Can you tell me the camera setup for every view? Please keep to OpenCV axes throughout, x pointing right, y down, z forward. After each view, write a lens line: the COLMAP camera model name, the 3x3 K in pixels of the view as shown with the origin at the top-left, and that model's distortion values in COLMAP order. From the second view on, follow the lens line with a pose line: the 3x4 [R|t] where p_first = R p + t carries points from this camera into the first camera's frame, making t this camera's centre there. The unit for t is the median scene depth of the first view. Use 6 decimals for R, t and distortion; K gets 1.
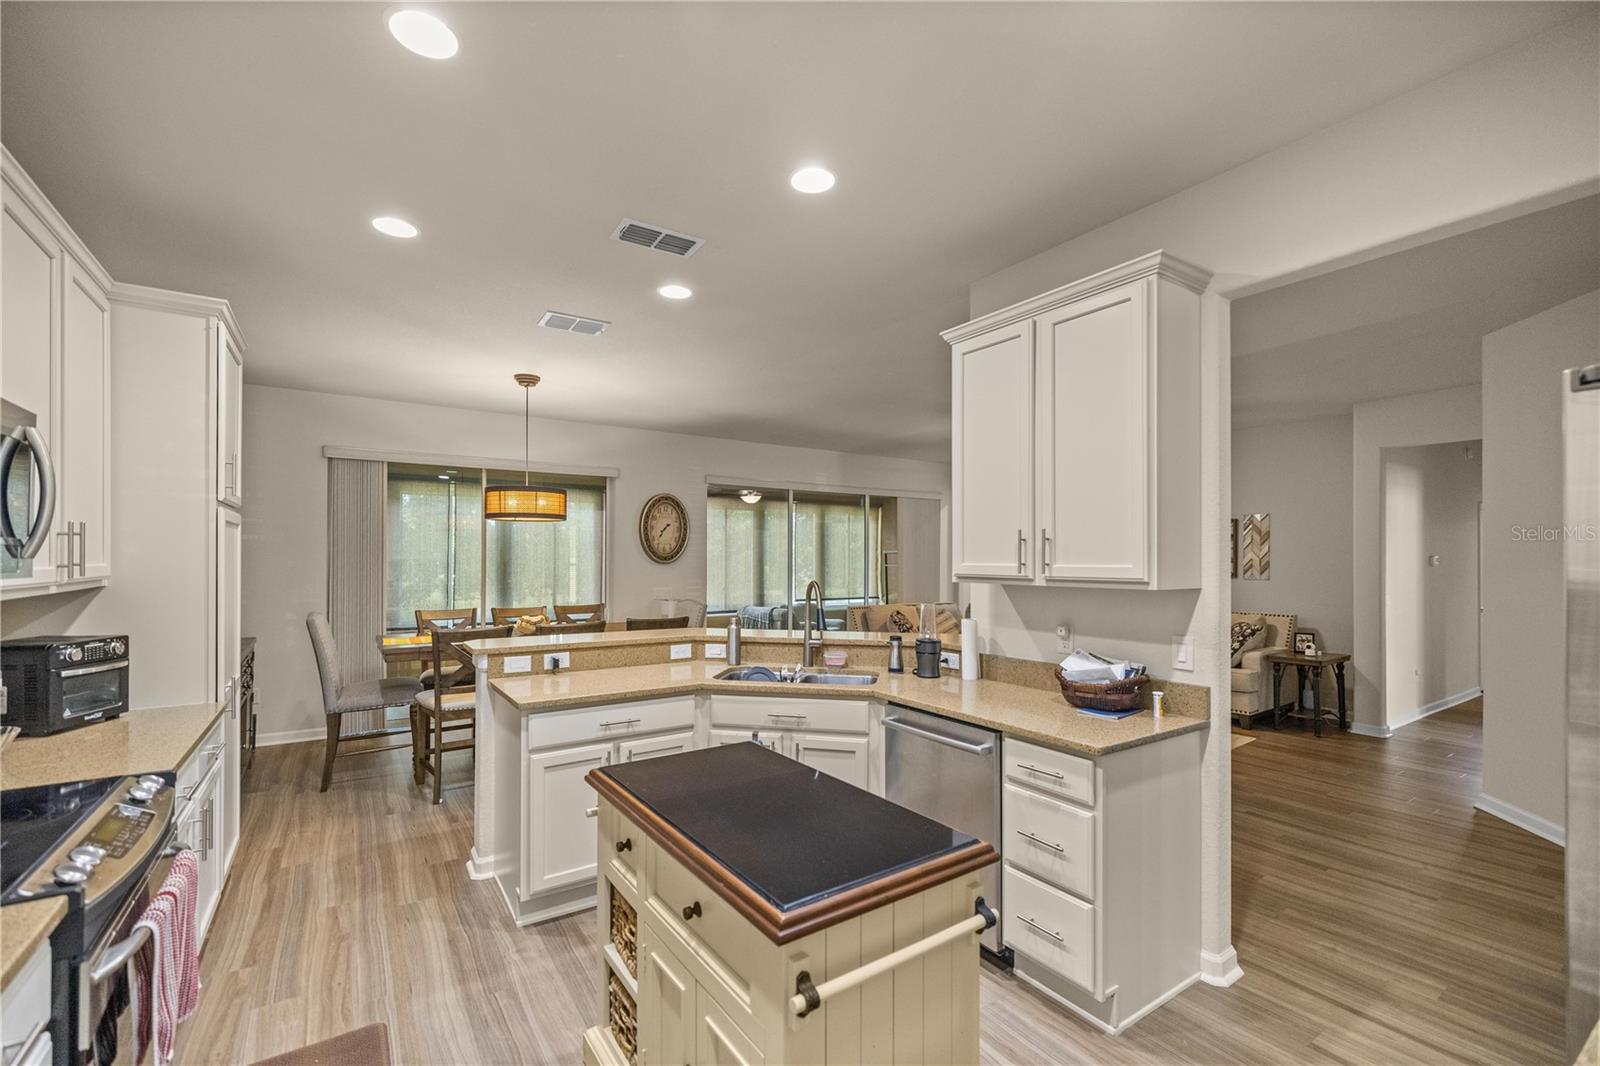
lens RADIAL K [[673.3, 0, 808.7], [0, 673.3, 553.2], [0, 0, 1]] dist [0.003924, -0.000322]
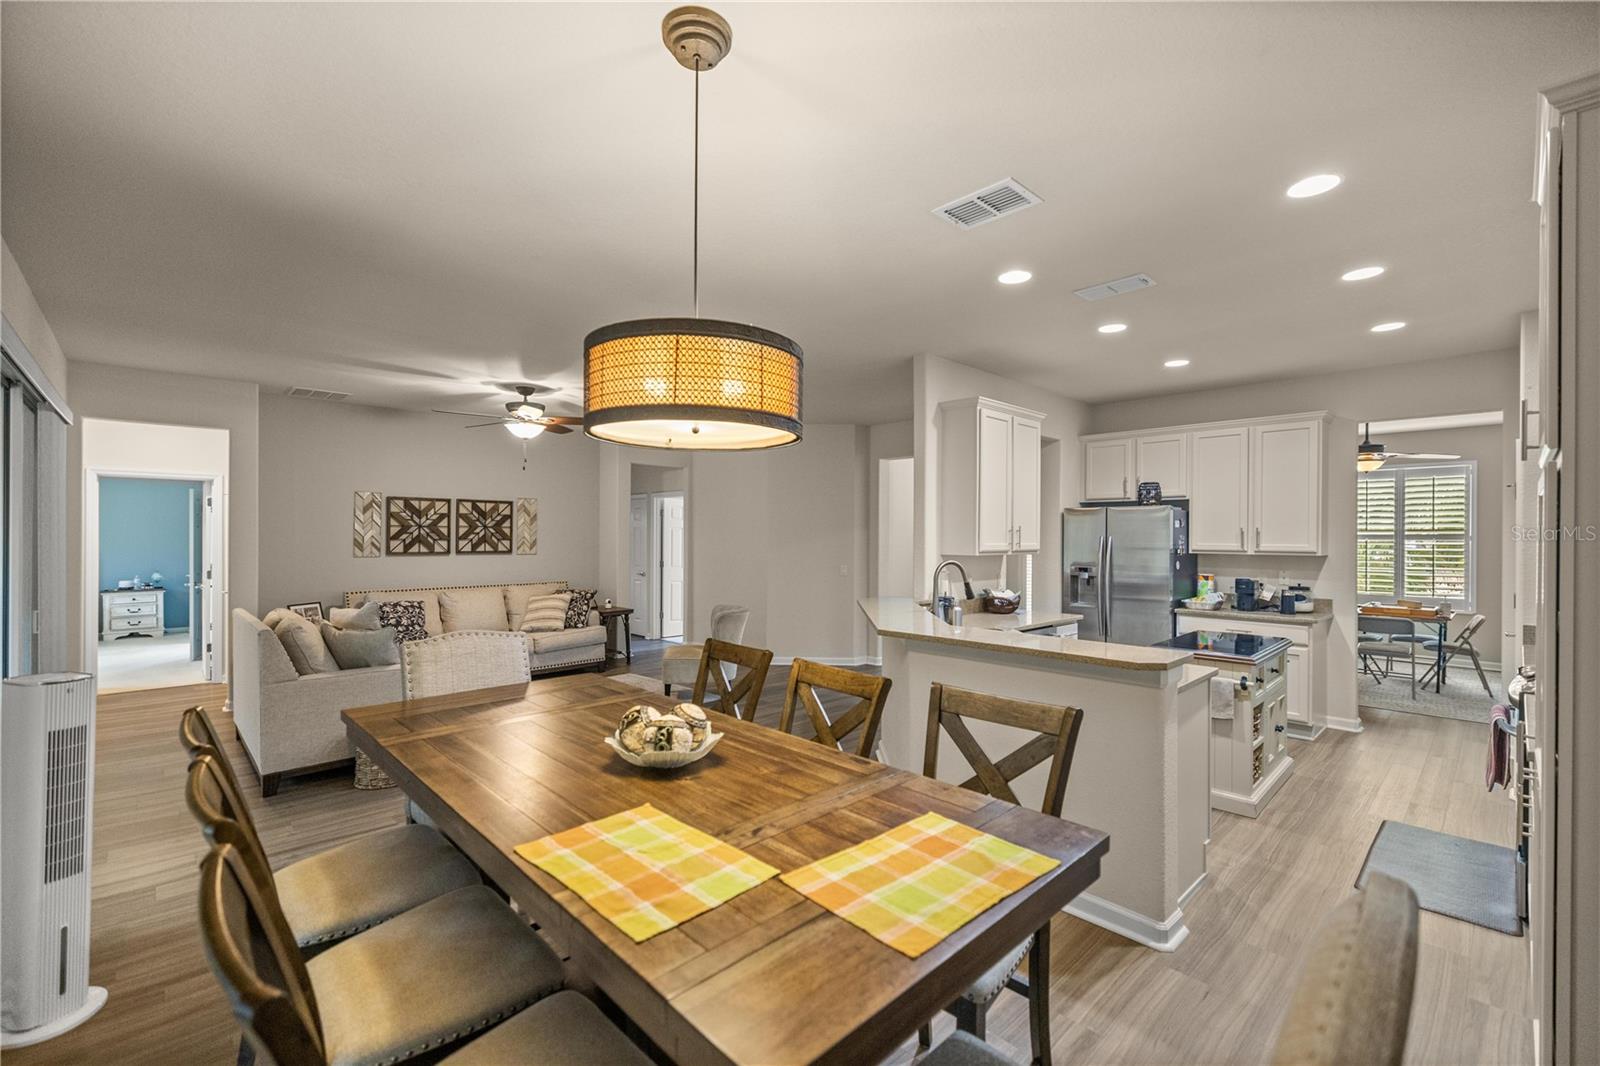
lens RADIAL K [[673.3, 0, 798.3], [0, 673.3, 535.9], [0, 0, 1]] dist [0.003924, -0.000322]
pose [[-0.165392, -0.003501, 0.986222, -0.635021], [-0.013621, 0.999906, 0.001265, -0.001645], [-0.986134, -0.013224, -0.165424, 0.830648]]
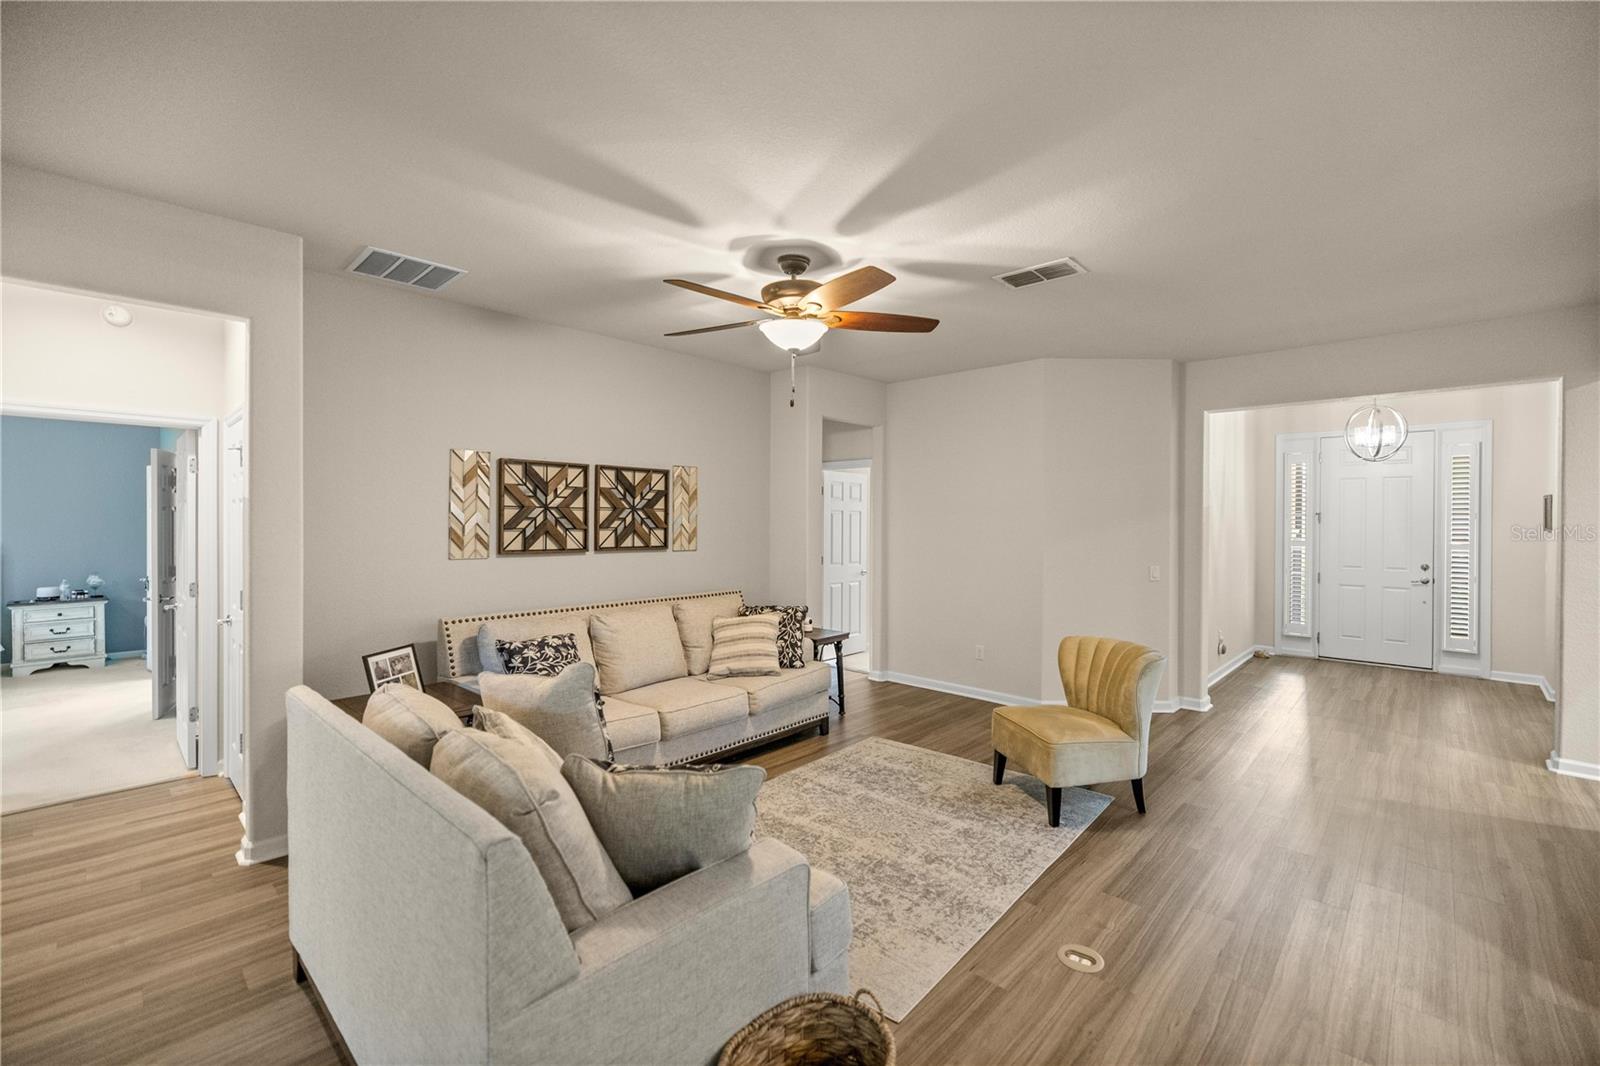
lens RADIAL K [[673.3, 0, 800.5], [0, 673.3, 522.2], [0, 0, 1]] dist [0.003924, -0.000322]
pose [[-0.216504, -0.006315, 0.976261, -0.130756], [-0.013552, 0.999902, 0.003463, 0.001530], [-0.976188, -0.012480, -0.216568, 1.179699]]
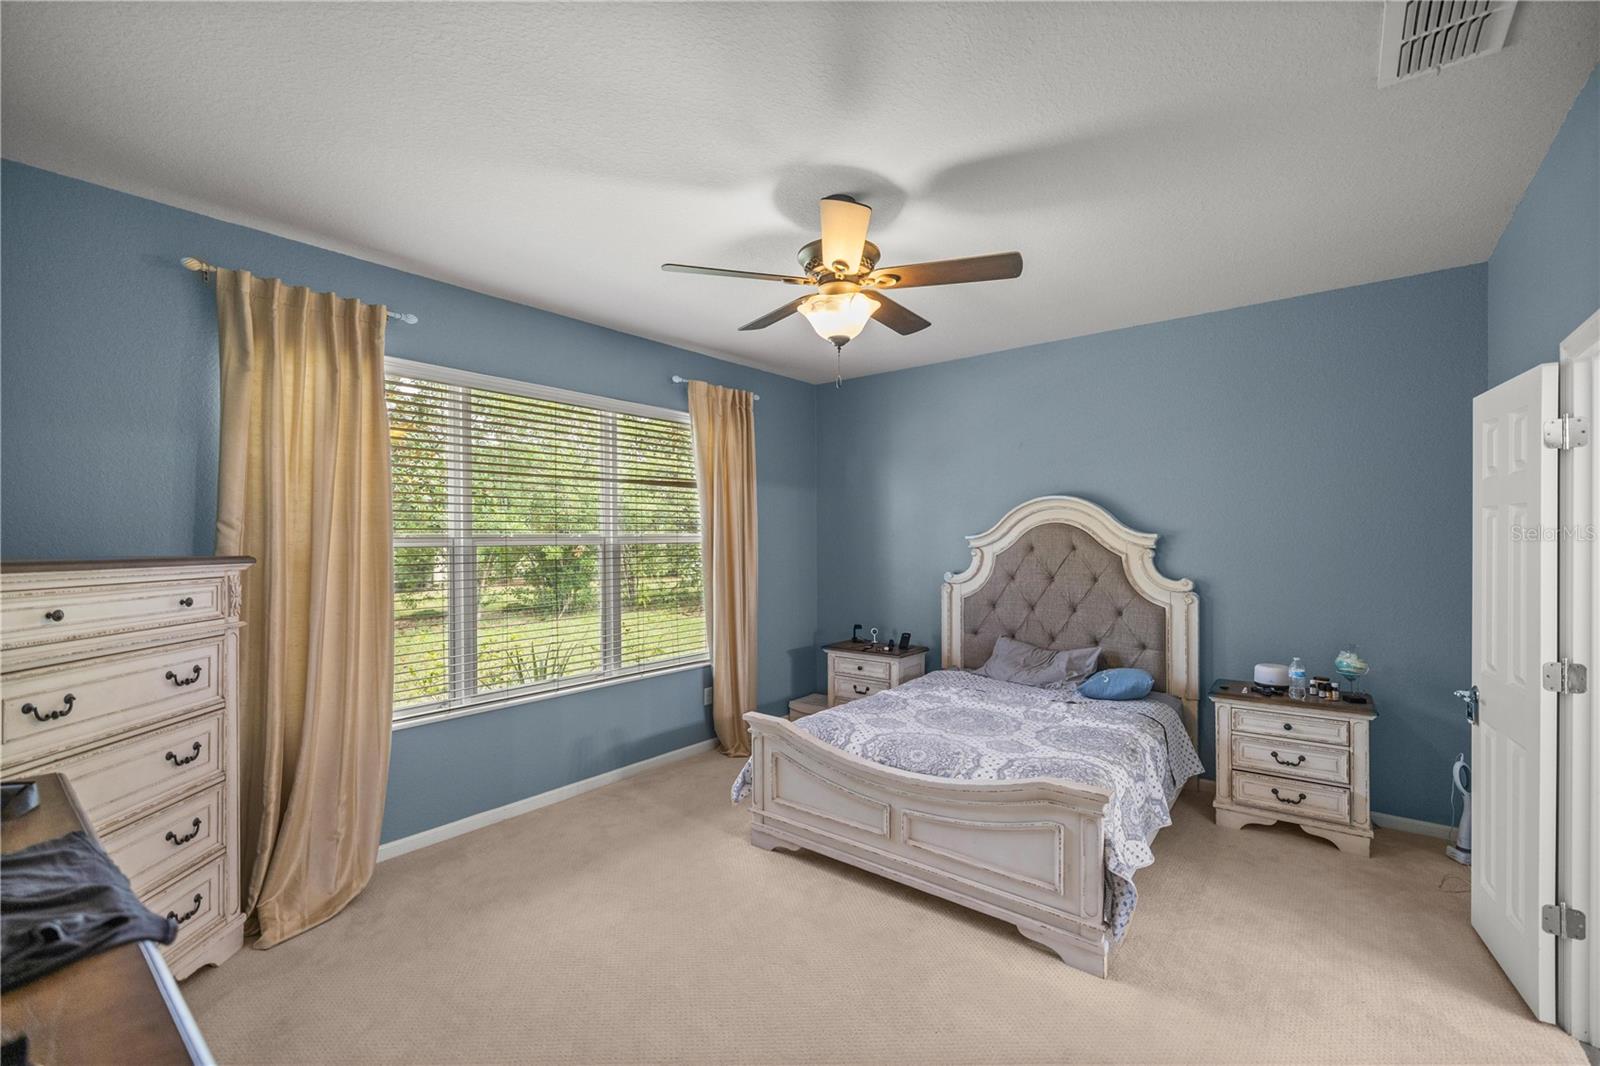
lens RADIAL K [[673.3, 0, 799.3], [0, 673.3, 541.4], [0, 0, 1]] dist [0.003924, -0.000322]
pose [[0.958386, 0.000969, 0.285474, 0.669829], [-0.003958, 0.999943, 0.009893, 0.016903], [-0.285448, -0.010611, 0.958335, 1.707496]]
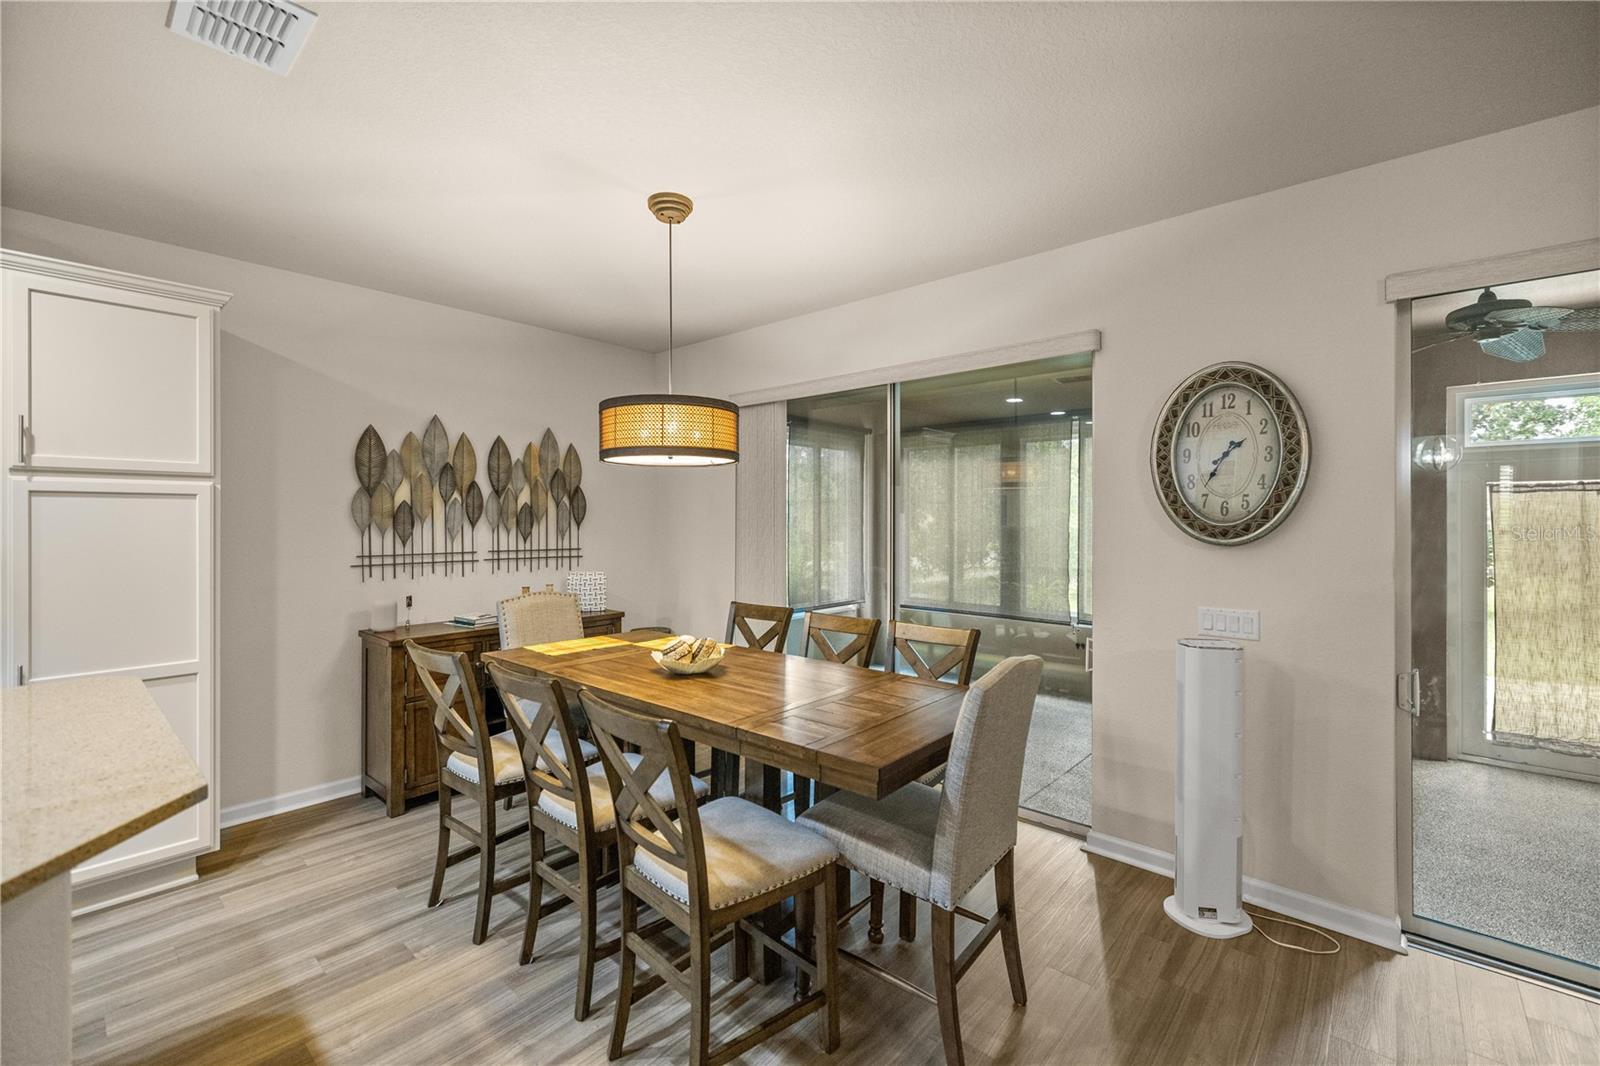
lens RADIAL K [[673.3, 0, 797.9], [0, 673.3, 520.8], [0, 0, 1]] dist [0.003924, -0.000322]
pose [[0.252762, 0.000921, -0.967528, 0.120376], [0.007681, 0.999966, 0.002959, -0.002130], [0.967498, -0.008180, 0.252746, 0.791846]]
